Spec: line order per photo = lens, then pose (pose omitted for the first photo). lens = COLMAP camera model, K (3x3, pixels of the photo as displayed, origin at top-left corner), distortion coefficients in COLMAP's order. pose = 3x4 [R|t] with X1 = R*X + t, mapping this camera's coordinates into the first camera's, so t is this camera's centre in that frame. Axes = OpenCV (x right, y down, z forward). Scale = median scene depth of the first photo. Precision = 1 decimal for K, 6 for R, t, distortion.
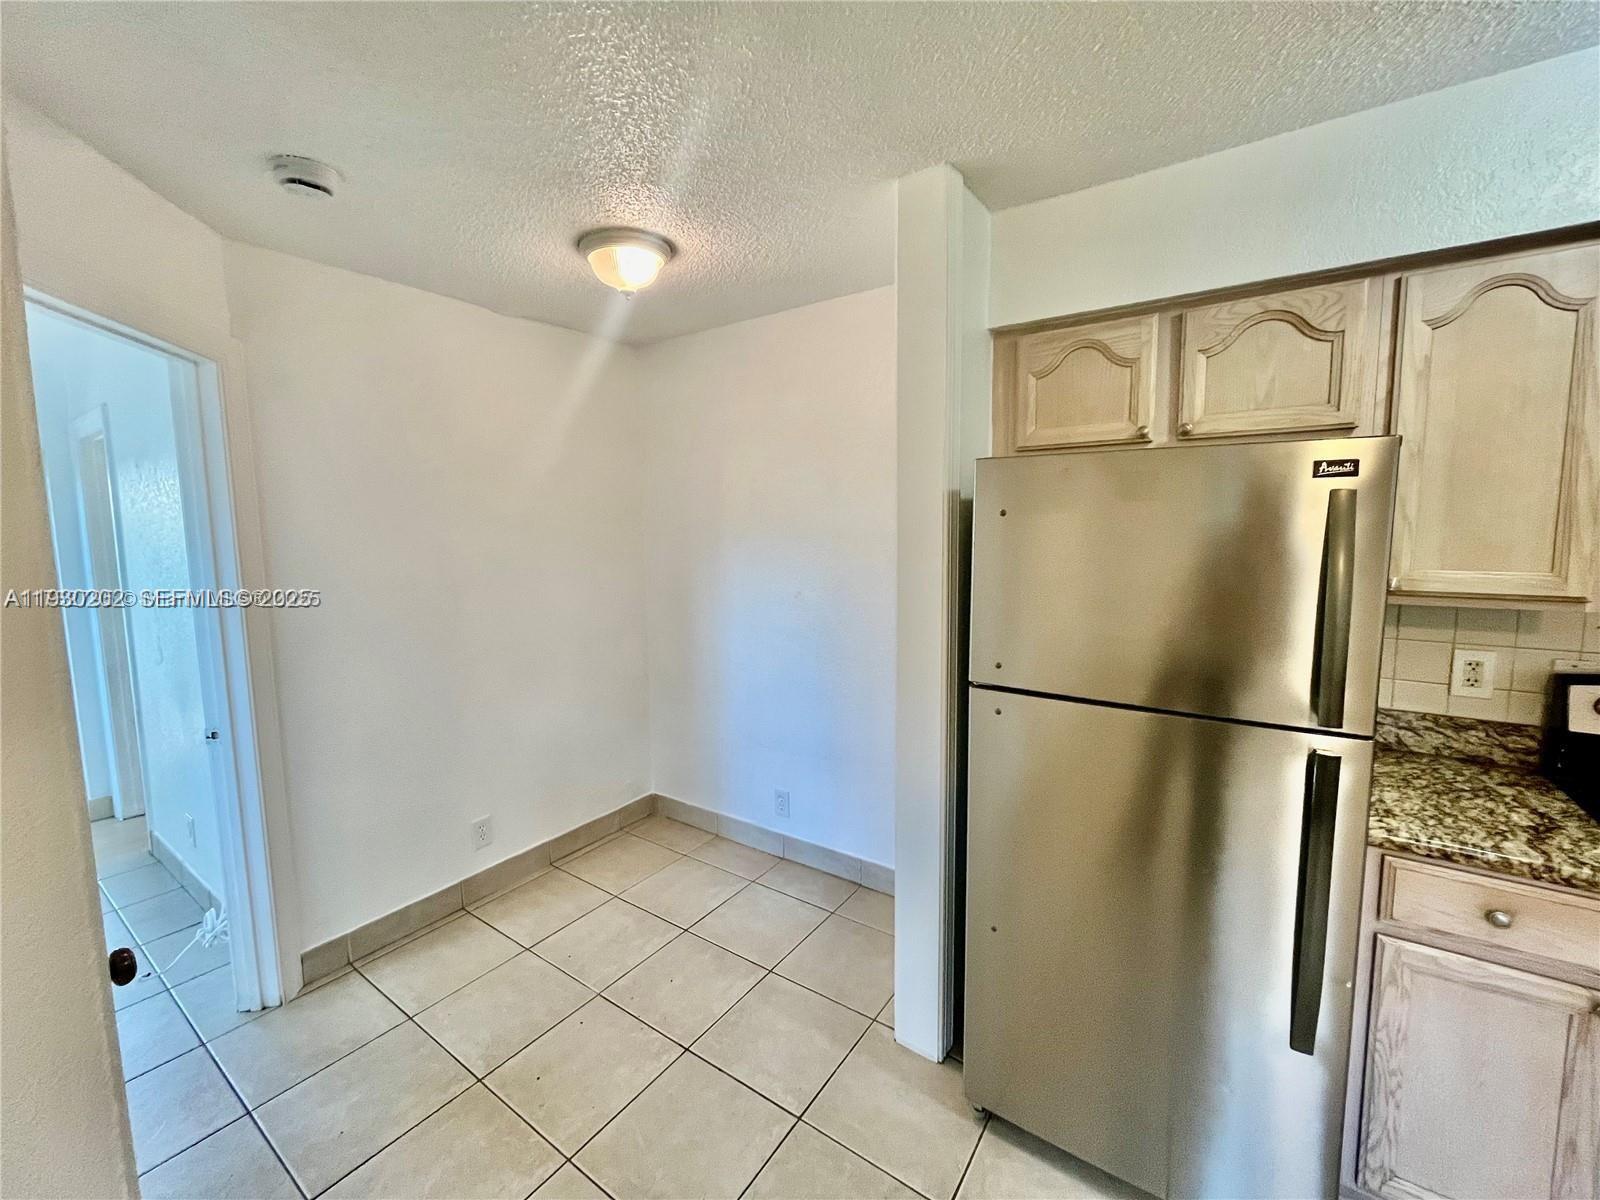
lens RADIAL K [[652.5, 0, 800.1], [0, 652.5, 585.7], [0, 0, 1]] dist [-0.001400, 0.000079]
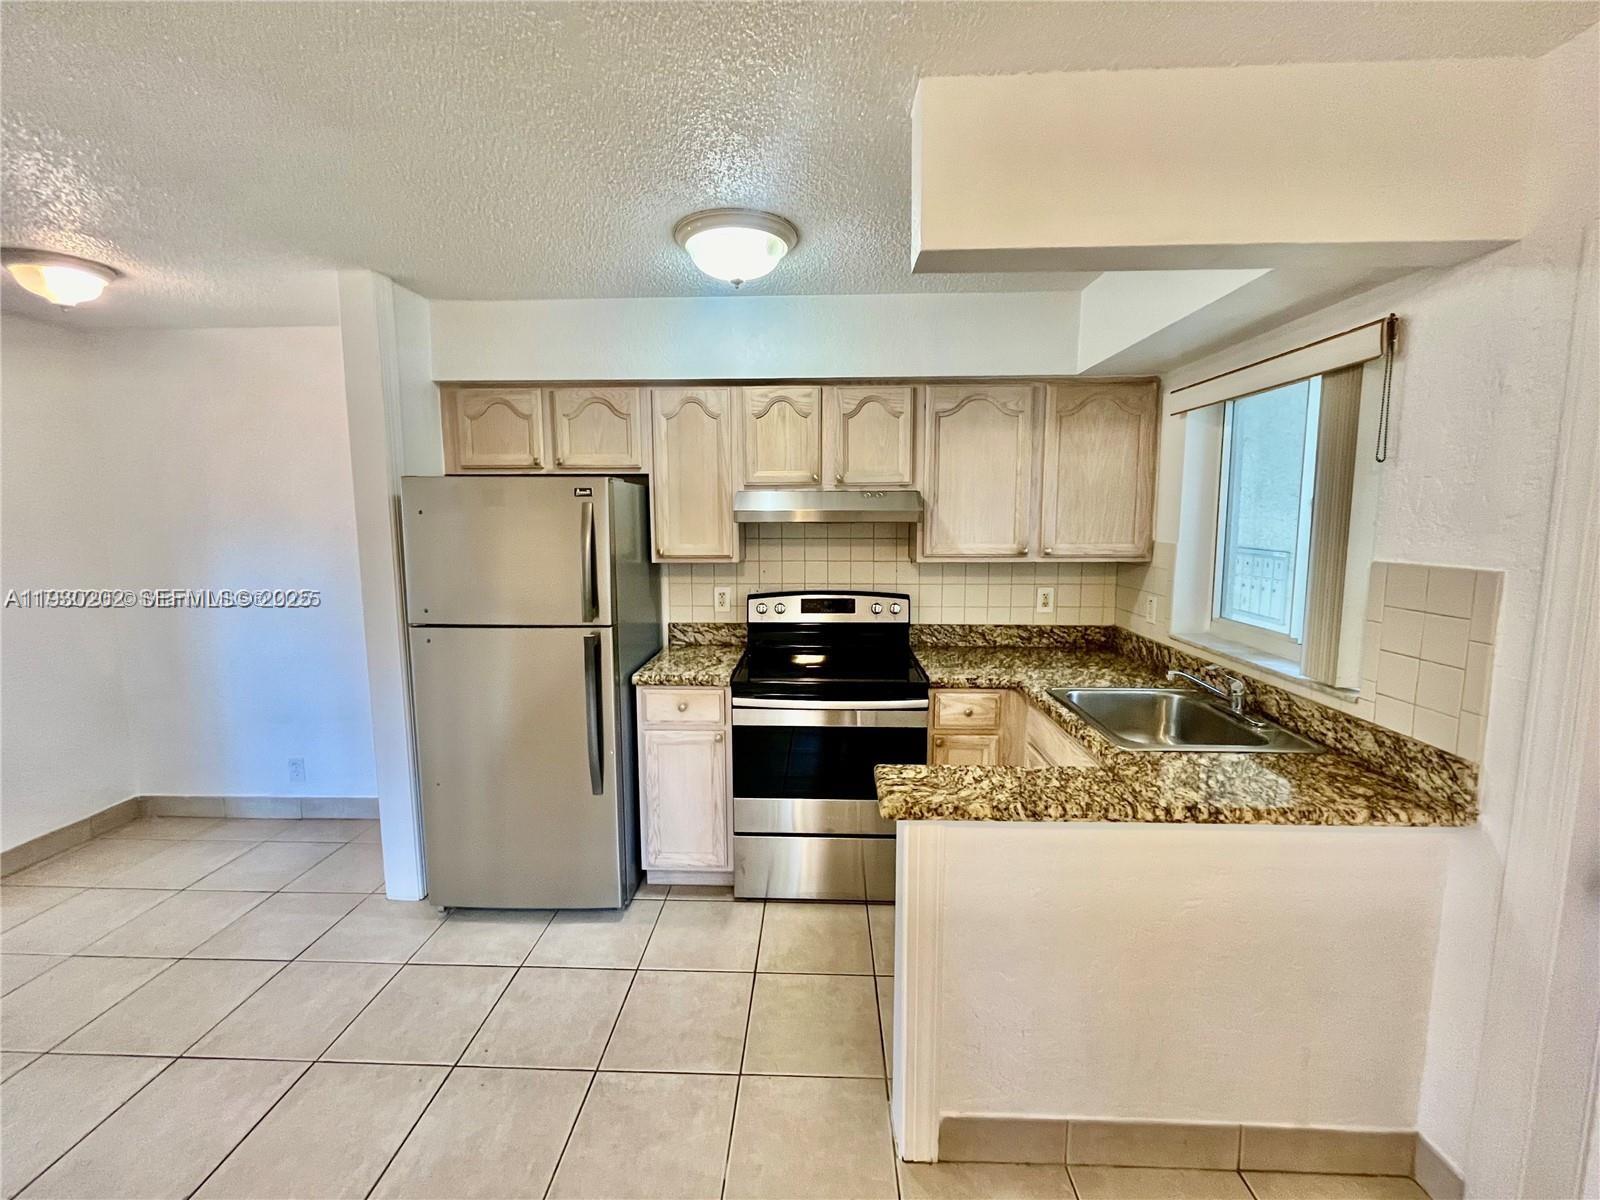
lens RADIAL K [[650.4, 0, 800.7], [0, 650.4, 588.4], [0, 0, 1]] dist [-0.001721, -0.000273]
pose [[0.840214, -0.052916, 0.539667, 0.204684], [0.045929, 0.998596, 0.026407, 0.064104], [-0.540306, 0.002599, 0.841465, -0.719185]]
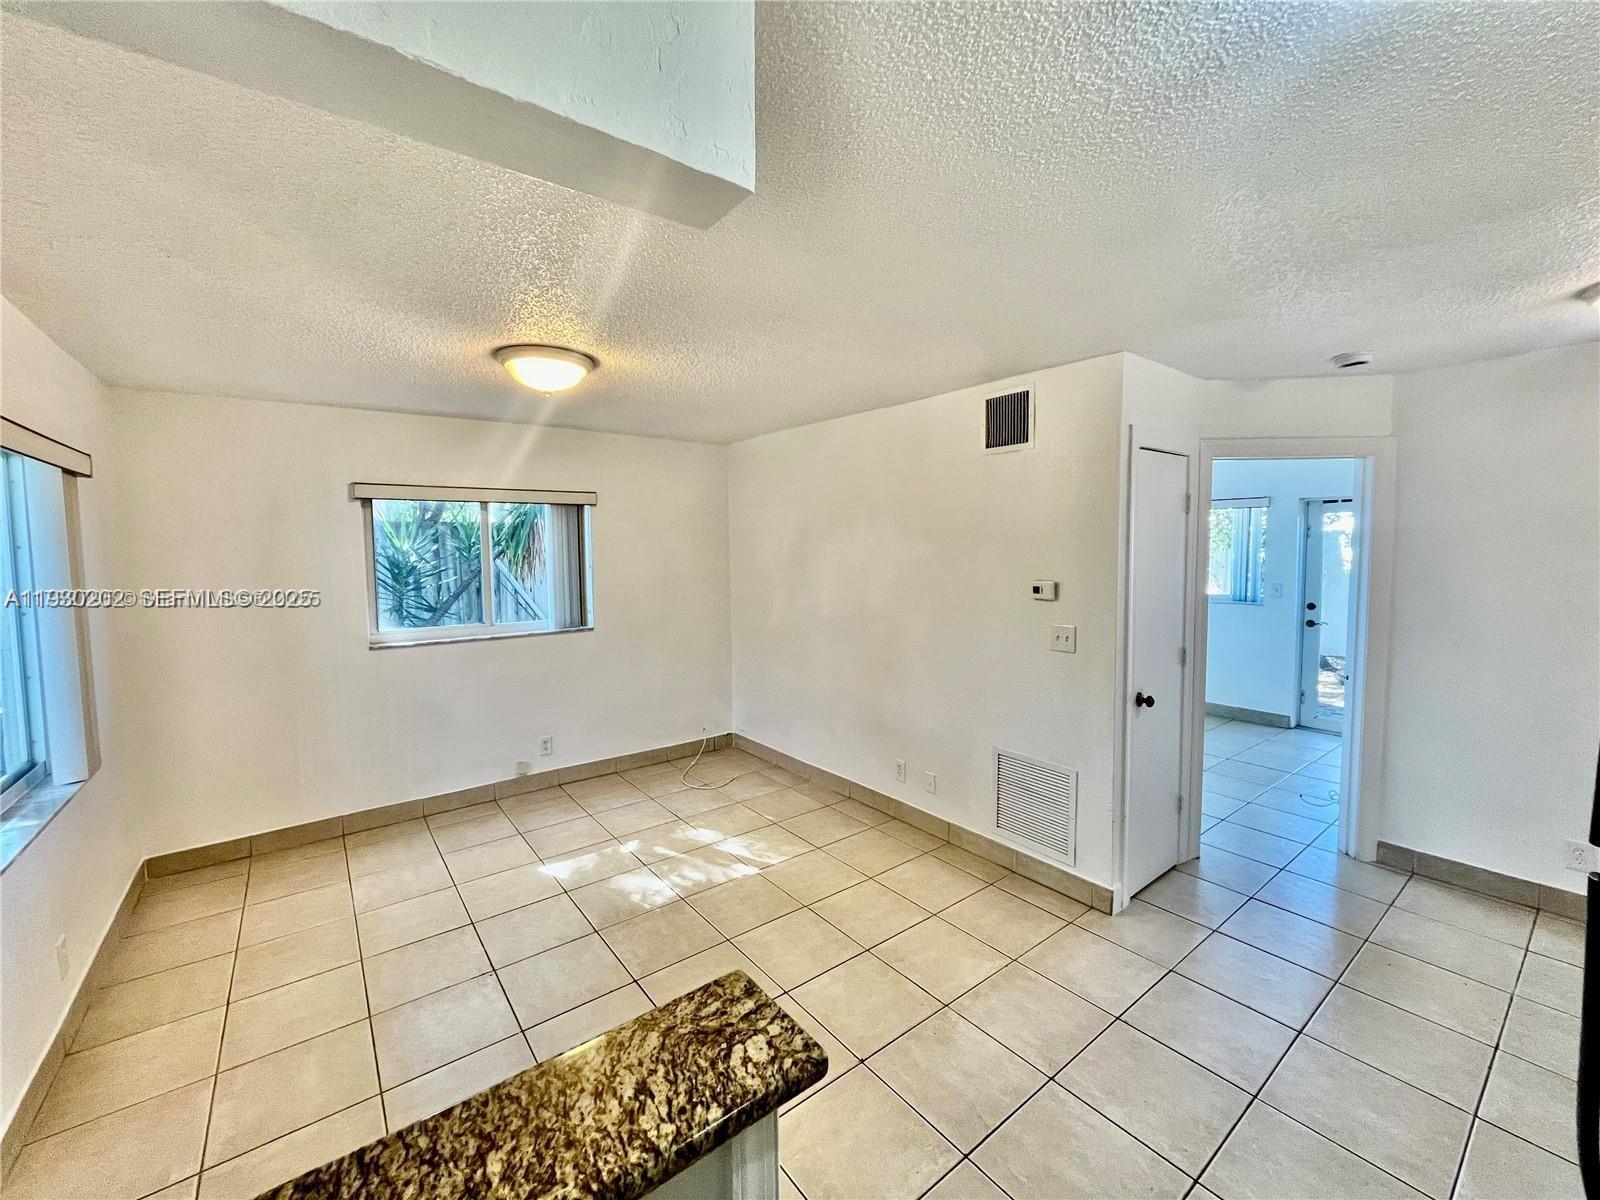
lens RADIAL K [[652.5, 0, 800.1], [0, 652.5, 585.7], [0, 0, 1]] dist [-0.001400, 0.000079]
pose [[-0.306159, 0.075638, -0.948971, 1.336378], [-0.075442, 0.991776, 0.103389, -0.086863], [0.948986, 0.103246, -0.297935, 0.165464]]
